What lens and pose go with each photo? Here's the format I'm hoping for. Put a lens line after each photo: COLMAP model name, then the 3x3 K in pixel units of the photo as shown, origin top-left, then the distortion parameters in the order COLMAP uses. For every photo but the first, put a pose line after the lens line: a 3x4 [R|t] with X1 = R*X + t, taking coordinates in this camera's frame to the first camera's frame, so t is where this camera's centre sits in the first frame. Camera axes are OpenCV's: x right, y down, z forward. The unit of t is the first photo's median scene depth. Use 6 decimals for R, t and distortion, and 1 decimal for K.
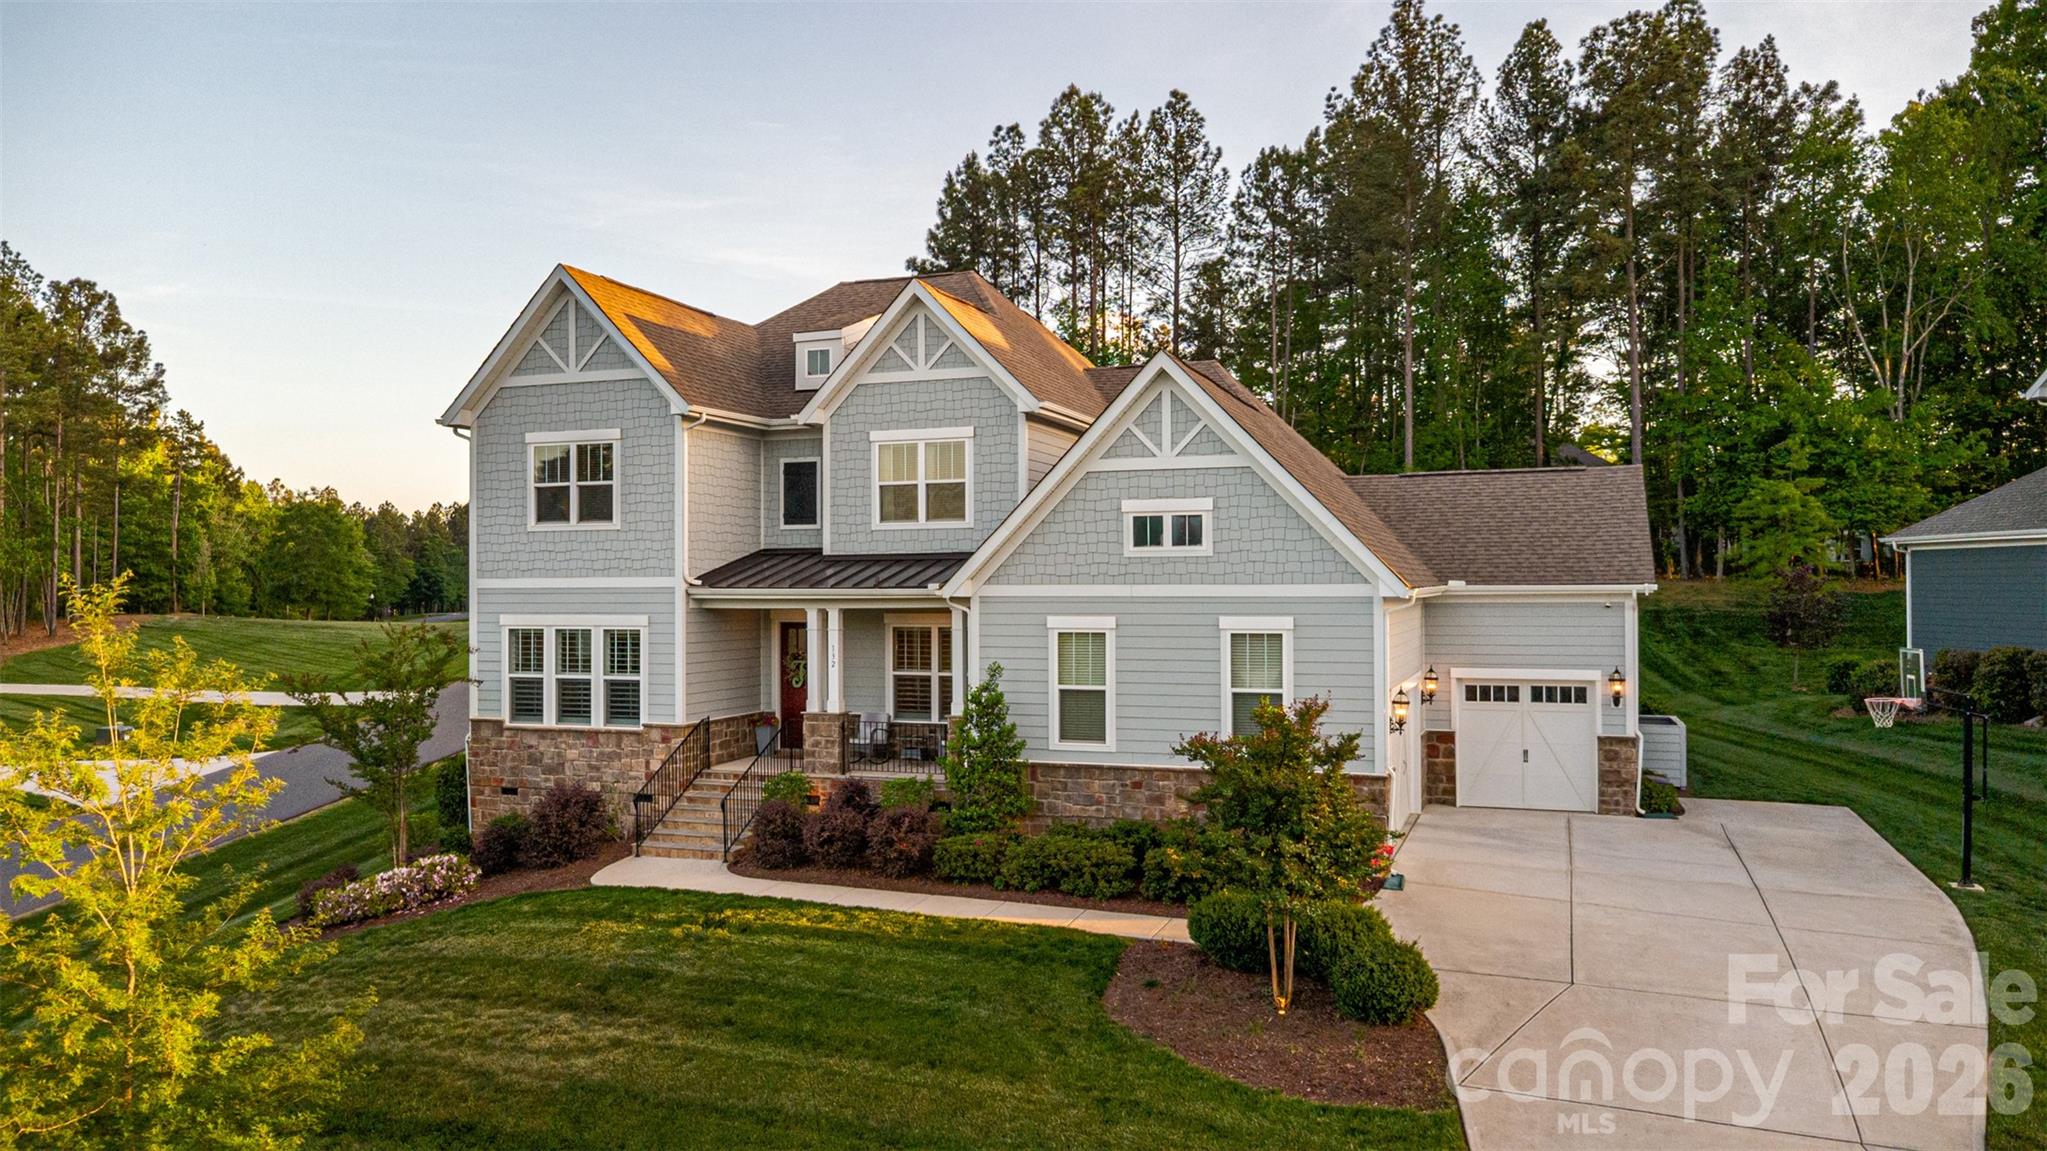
lens RADIAL K [[1442.5, 0, 1023.5], [0, 1442.5, 575.5], [0, 0, 1]] dist [0.016581, -0.001315]
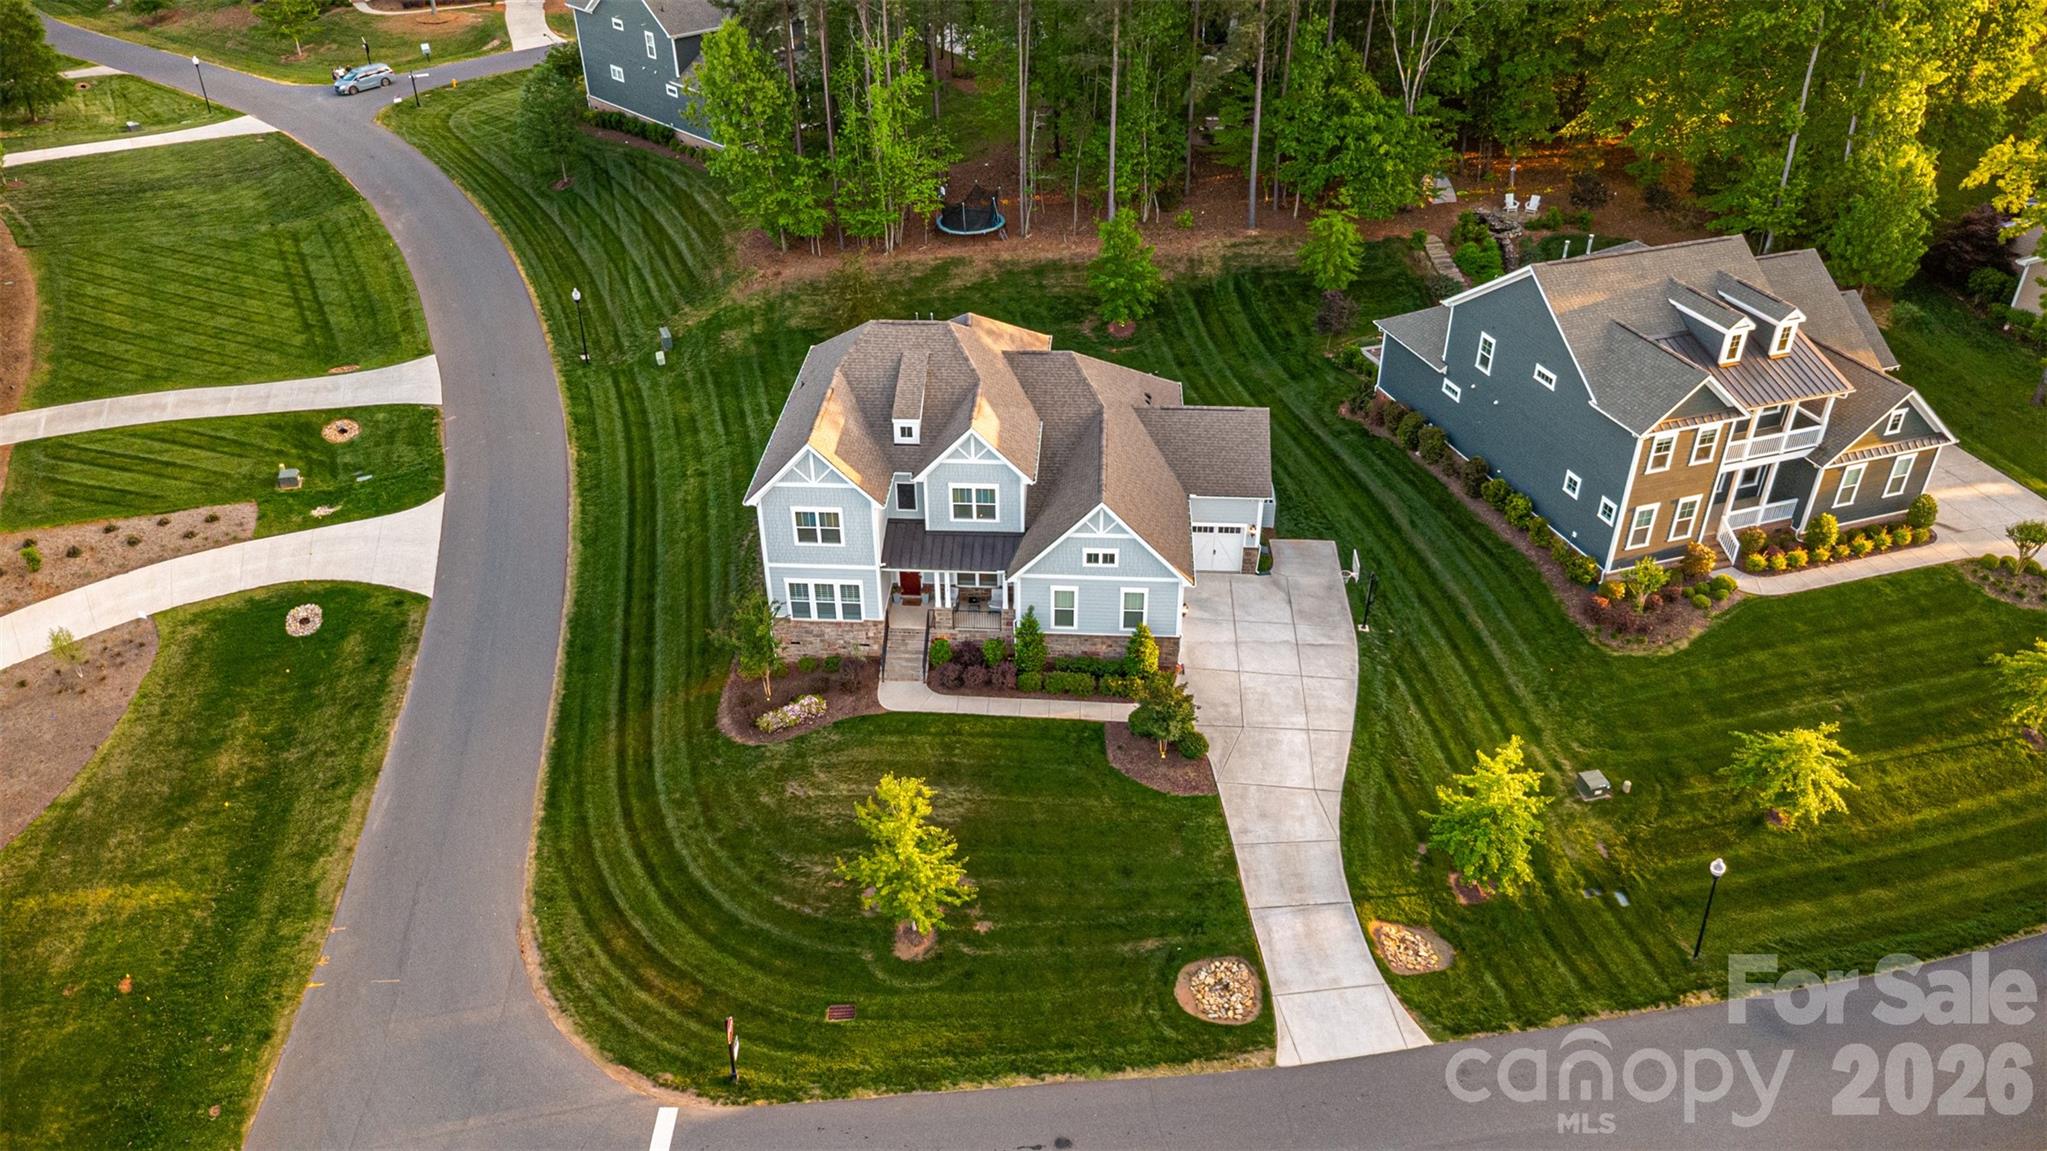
lens RADIAL K [[1436.8, 0, 1031.5], [0, 1436.8, 585.1], [0, 0, 1]] dist [0.042530, -0.062732]
pose [[0.955789, -0.162007, 0.245400, -0.555704], [-0.003004, 0.829121, 0.559062, -1.211480], [-0.294038, -0.535082, 0.791978, -0.853842]]
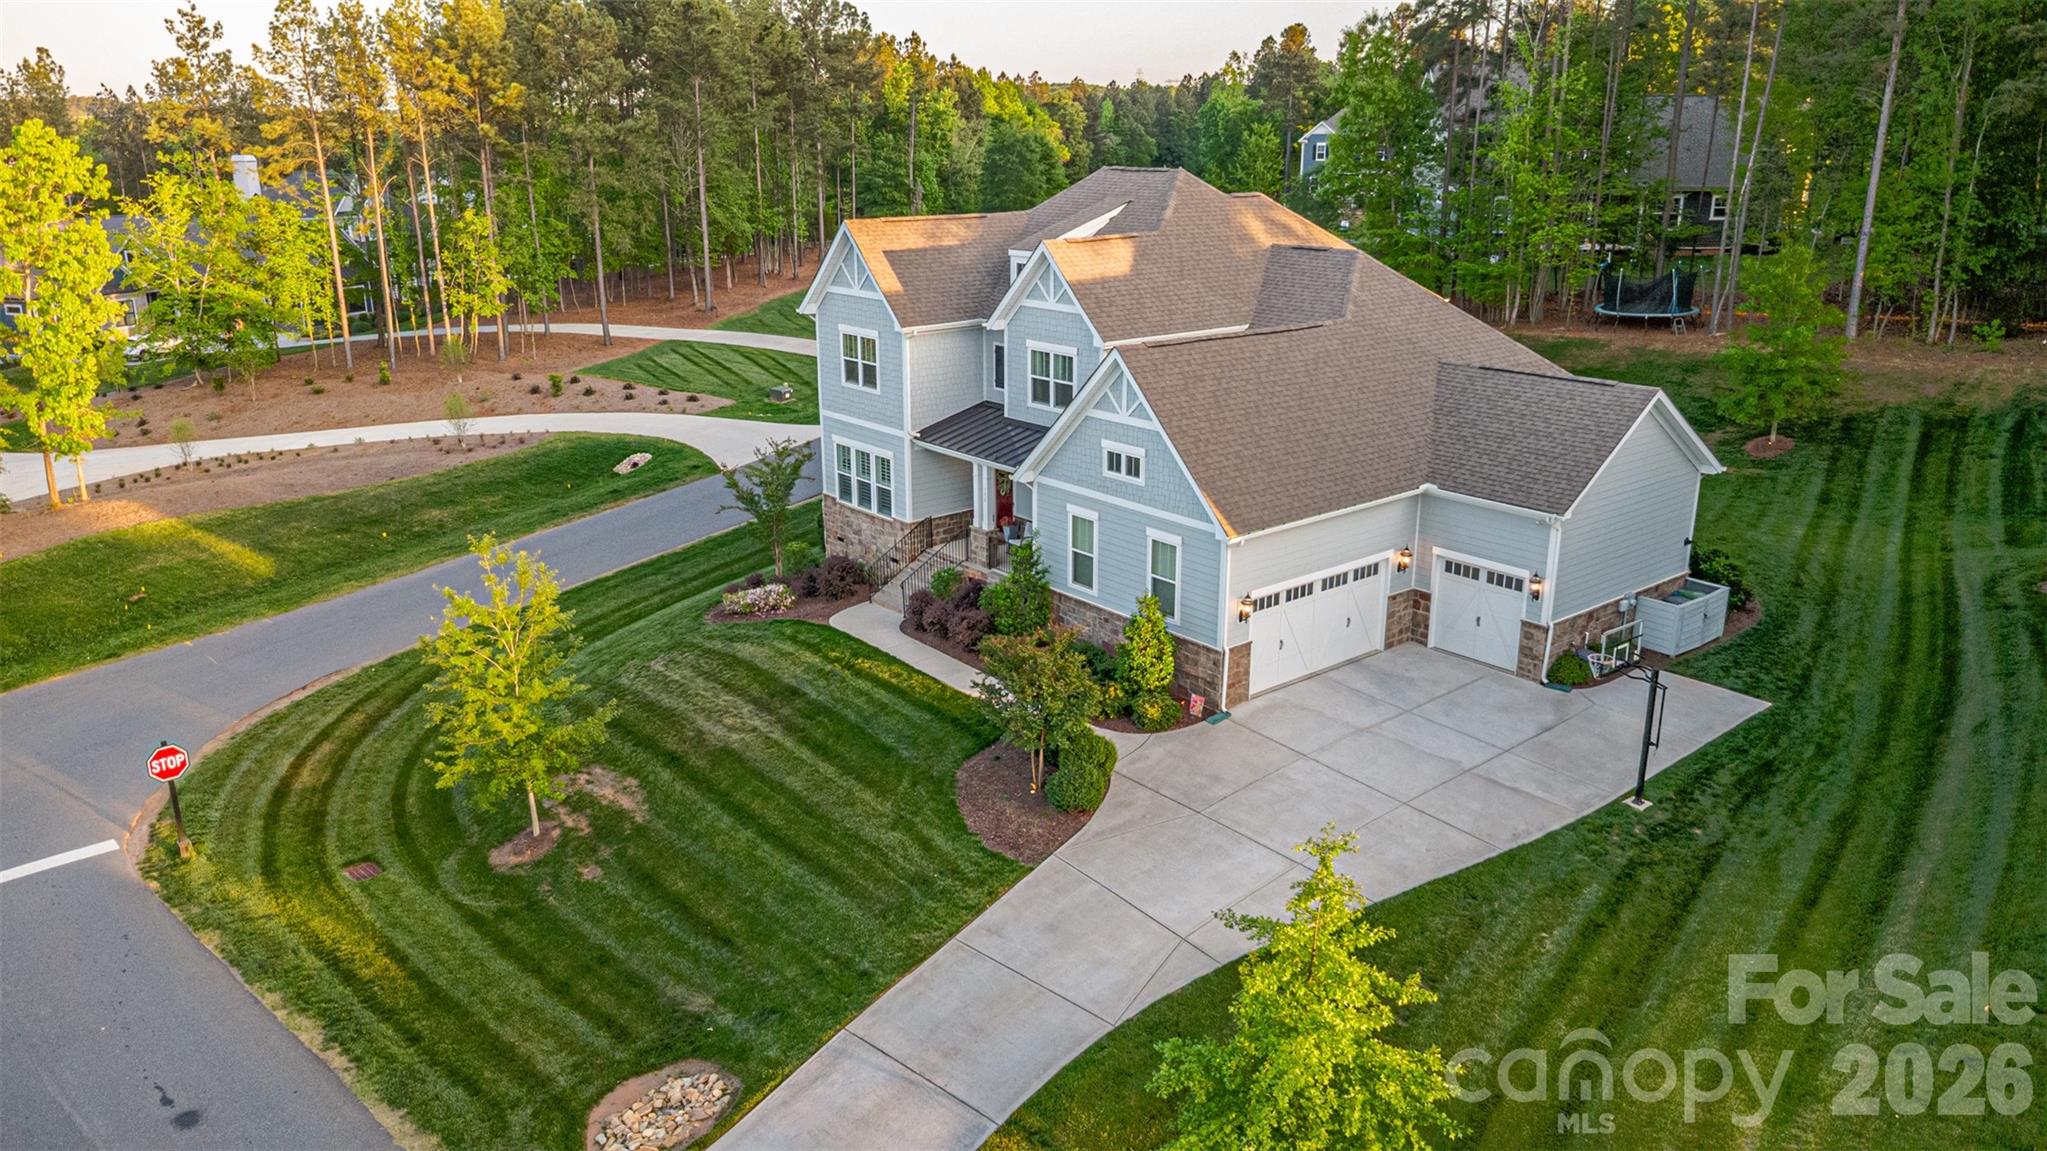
lens RADIAL K [[1442.5, 0, 1023.5], [0, 1442.5, 575.5], [0, 0, 1]] dist [0.016581, -0.001315]
pose [[0.862487, 0.153692, -0.482178, 0.645608], [0.003159, 0.951117, 0.308814, -0.330538], [0.506070, -0.267871, 0.819840, -0.265133]]
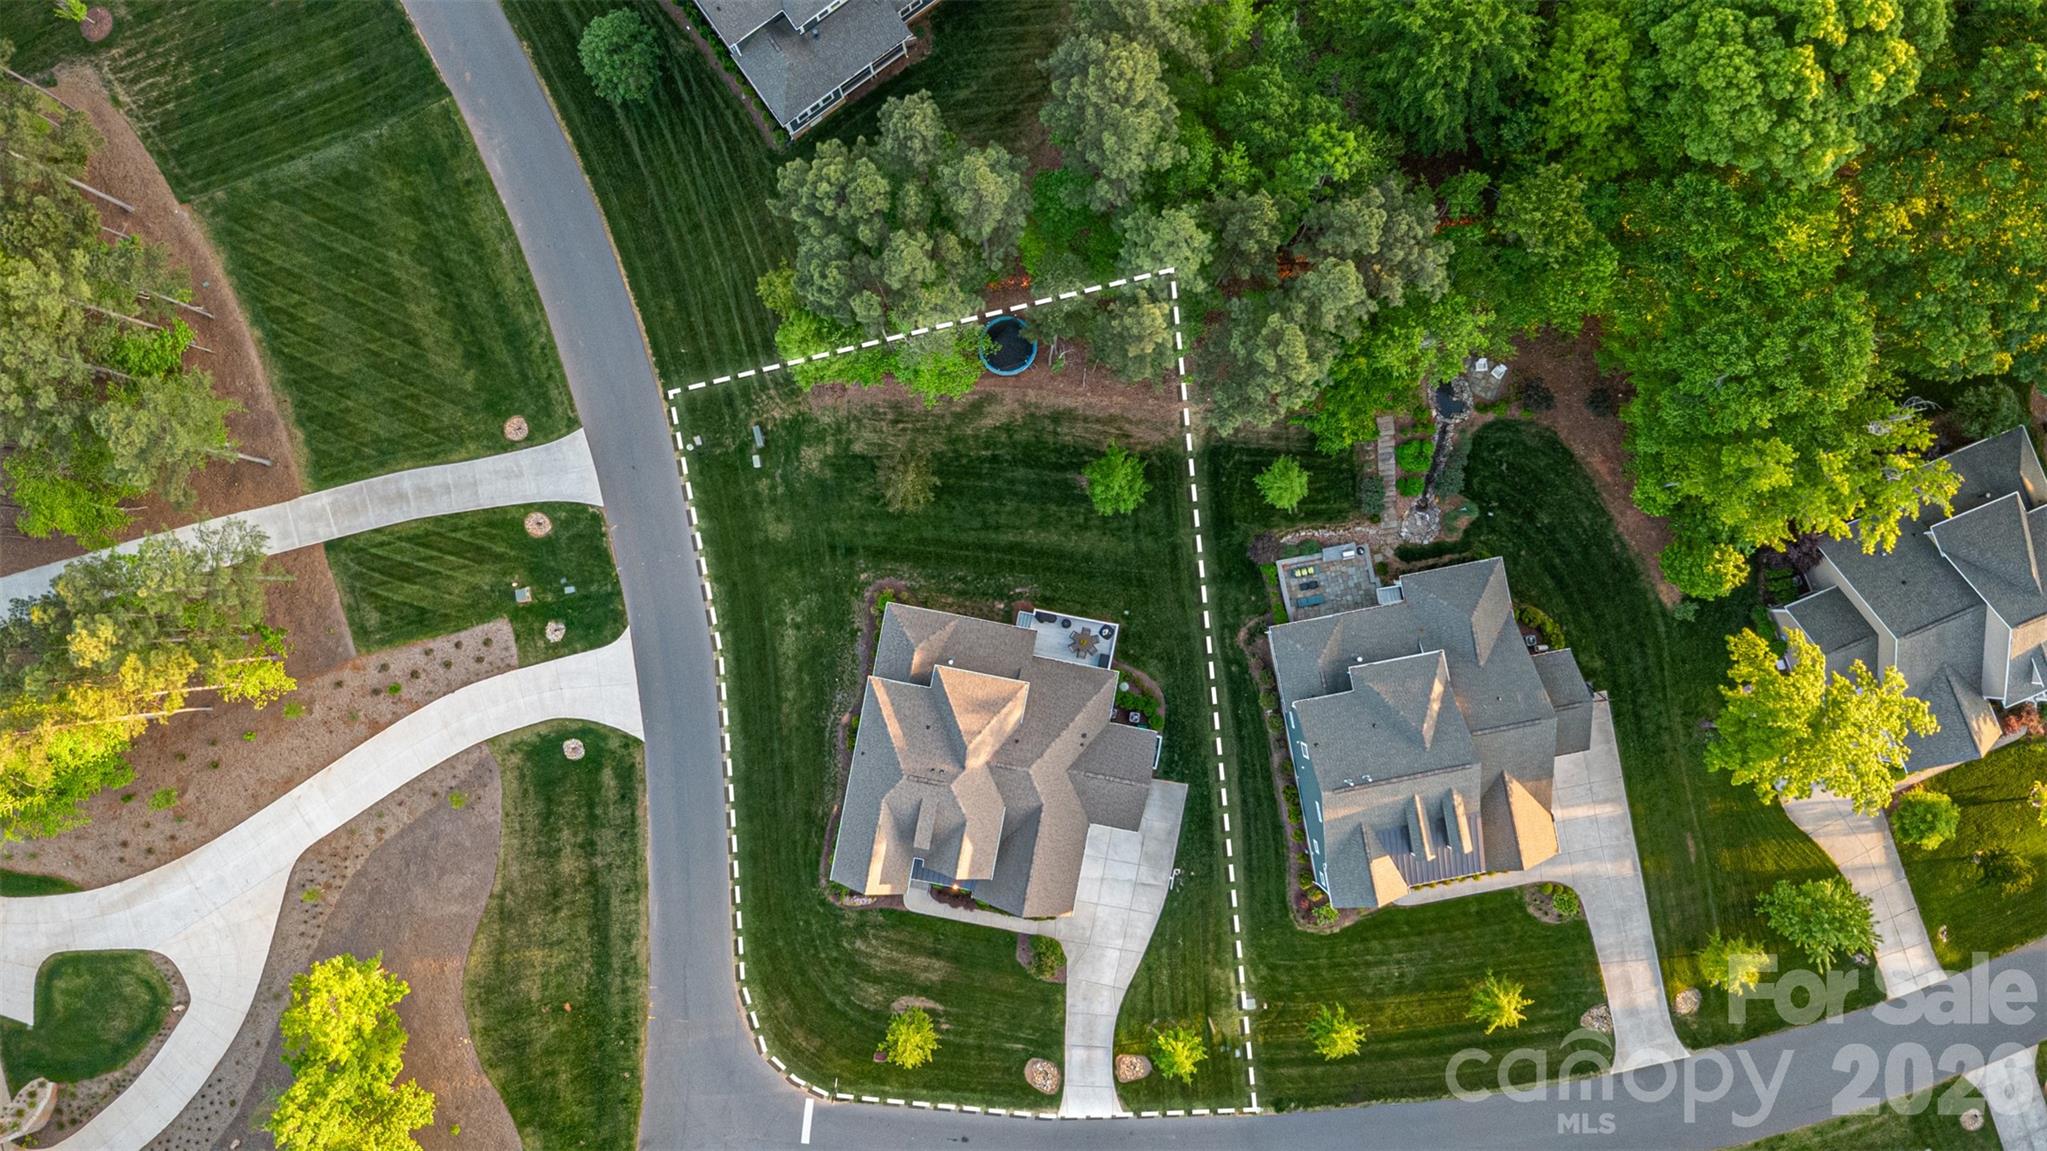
lens RADIAL K [[1442.5, 0, 1023.5], [0, 1442.5, 575.5], [0, 0, 1]] dist [0.016581, -0.001315]
pose [[0.986075, -0.165200, 0.019110, 0.160951], [-0.019123, 0.001508, 0.999816, -4.064180], [-0.165199, -0.986259, -0.001672, 1.778652]]
